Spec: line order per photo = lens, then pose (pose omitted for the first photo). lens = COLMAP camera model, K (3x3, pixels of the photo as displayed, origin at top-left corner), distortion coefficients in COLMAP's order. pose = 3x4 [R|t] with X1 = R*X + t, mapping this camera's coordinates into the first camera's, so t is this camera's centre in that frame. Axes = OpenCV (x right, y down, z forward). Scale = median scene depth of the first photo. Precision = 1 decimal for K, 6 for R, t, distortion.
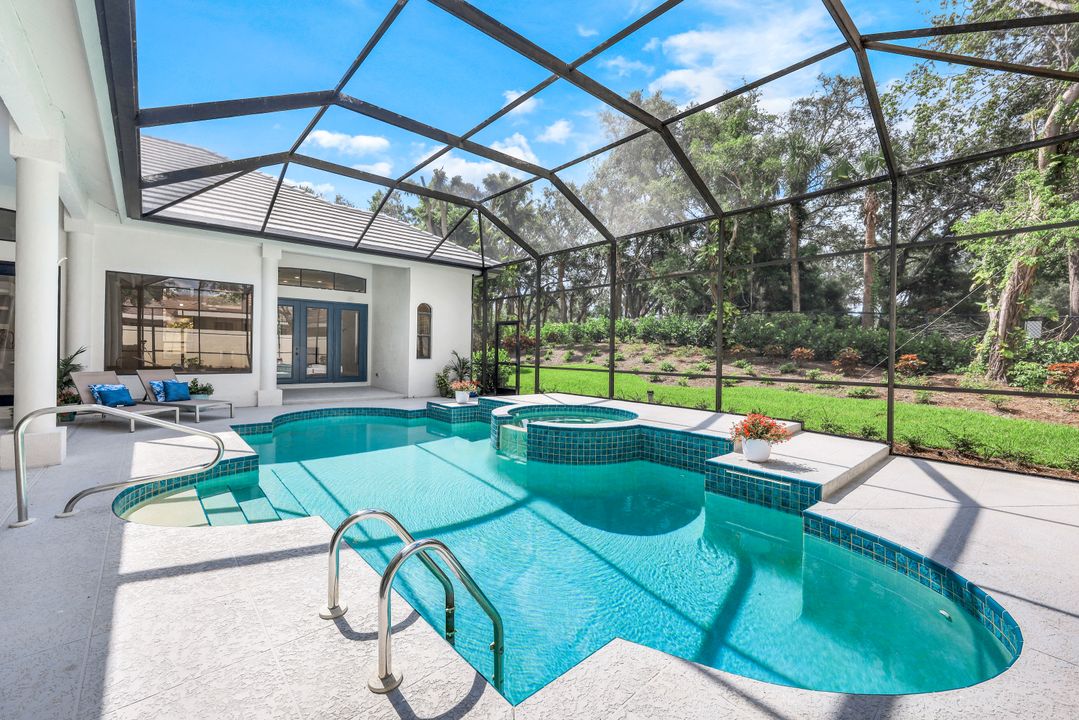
lens RADIAL K [[447.0, 0, 535.1], [0, 447.0, 351.8], [0, 0, 1]] dist [-0.000067, -0.000057]
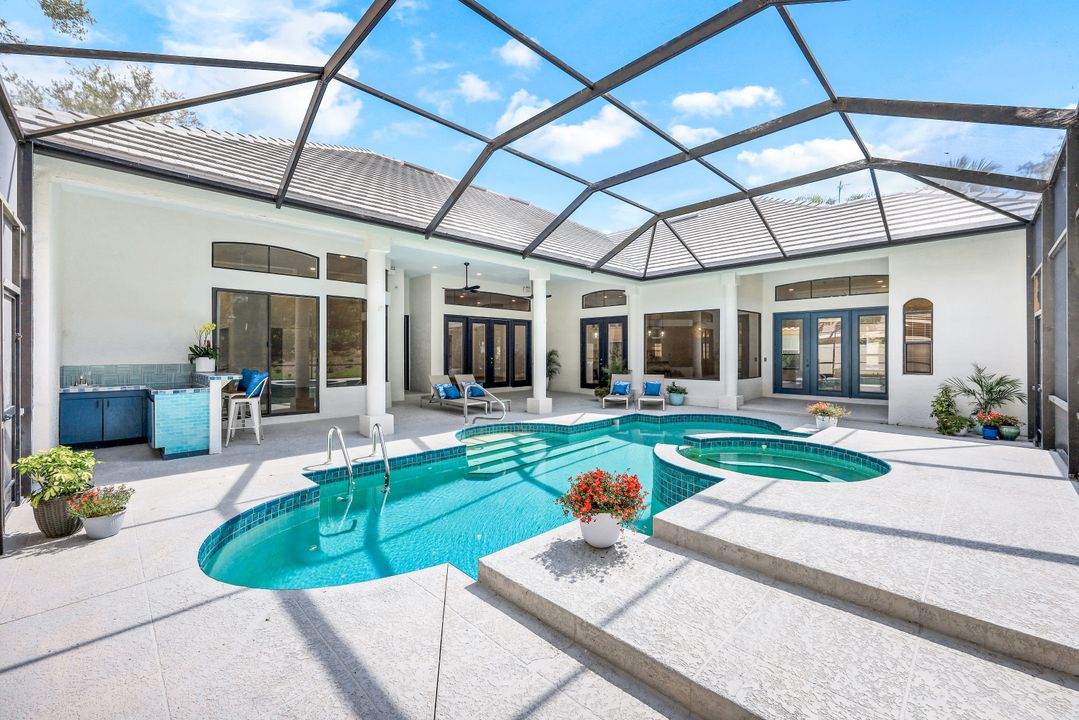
lens RADIAL K [[447.0, 0, 535.1], [0, 447.0, 351.8], [0, 0, 1]] dist [-0.000067, -0.000057]
pose [[0.050103, -0.017471, -0.998591, 0.542859], [-0.005818, 0.999825, -0.017784, -0.007170], [0.998727, 0.006701, 0.049992, 0.421302]]
